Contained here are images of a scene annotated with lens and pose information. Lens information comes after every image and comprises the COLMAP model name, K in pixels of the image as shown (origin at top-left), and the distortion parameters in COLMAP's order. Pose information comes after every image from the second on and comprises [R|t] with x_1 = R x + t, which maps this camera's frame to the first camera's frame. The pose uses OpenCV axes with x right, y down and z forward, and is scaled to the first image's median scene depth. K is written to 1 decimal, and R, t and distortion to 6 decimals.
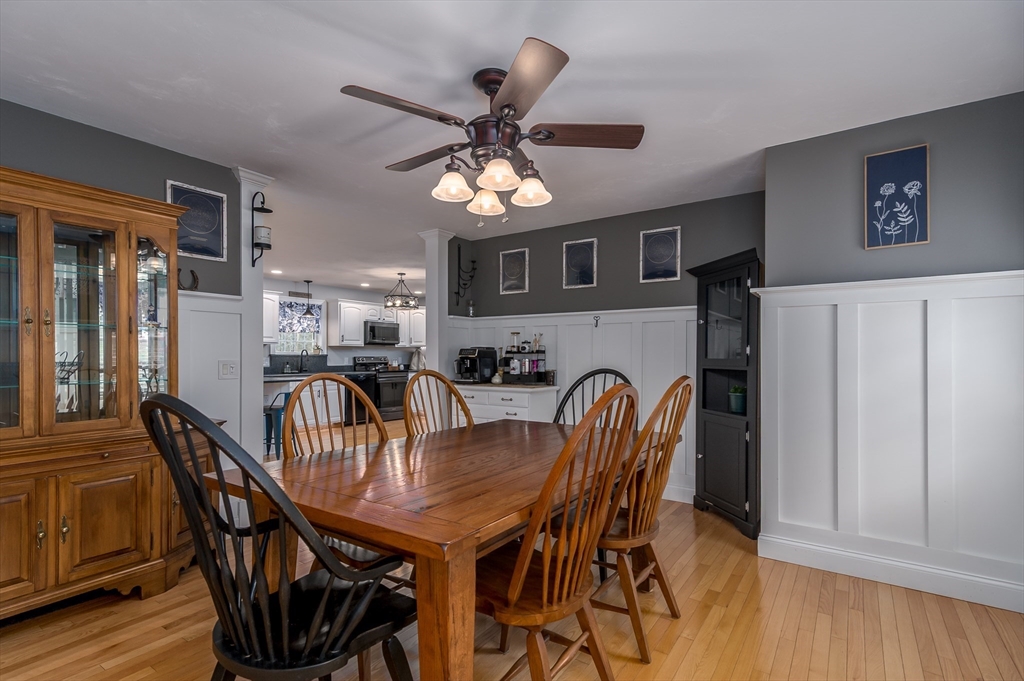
lens RADIAL K [[493.2, 0, 505.3], [0, 493.2, 350.9], [0, 0, 1]] dist [0.018529, 0.000639]
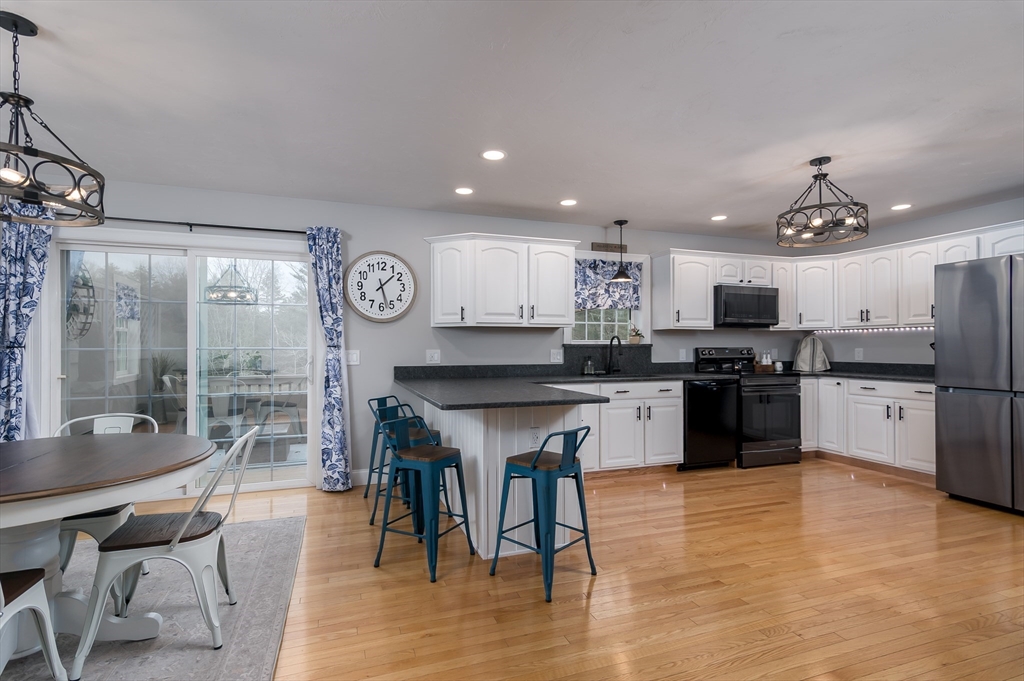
lens RADIAL K [[493.2, 0, 505.6], [0, 493.2, 343.1], [0, 0, 1]] dist [0.018529, 0.000639]
pose [[0.811218, -0.001137, -0.584742, -0.155659], [0.004498, 0.999981, 0.004297, 0.002621], [0.584726, -0.006116, 0.811208, 0.415795]]
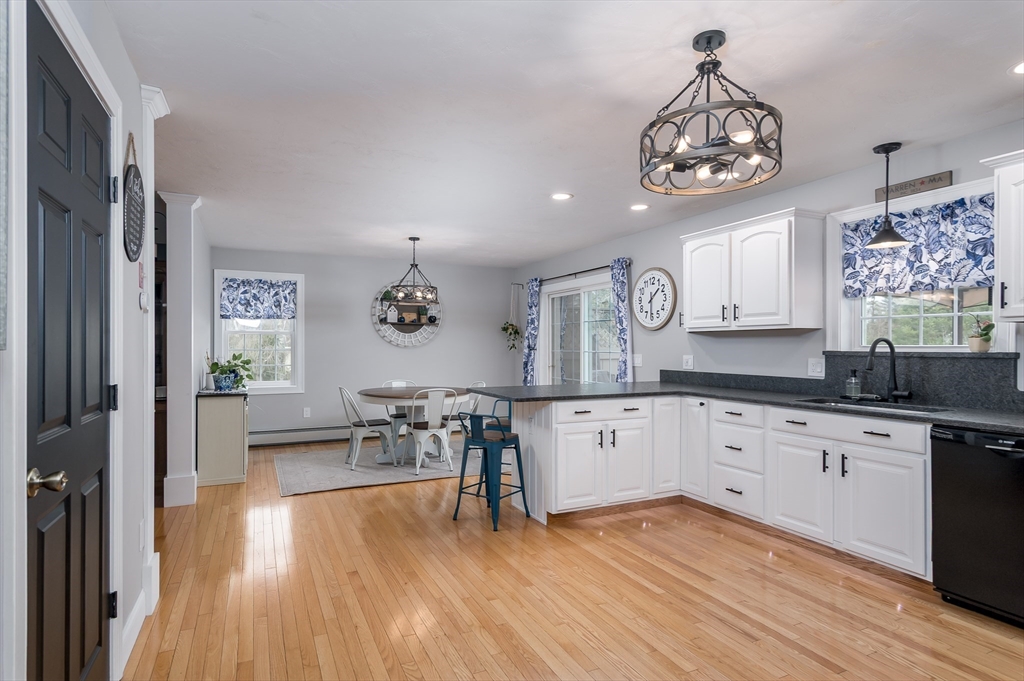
lens RADIAL K [[543.7, 0, 507.4], [0, 543.7, 344.4], [0, 0, 1]] dist [0.005442, 0.000631]
pose [[-0.508138, 0.000953, -0.861275, 0.078338], [0.009842, 0.999941, -0.004700, 0.000782], [0.861220, -0.010865, -0.508117, 0.926536]]
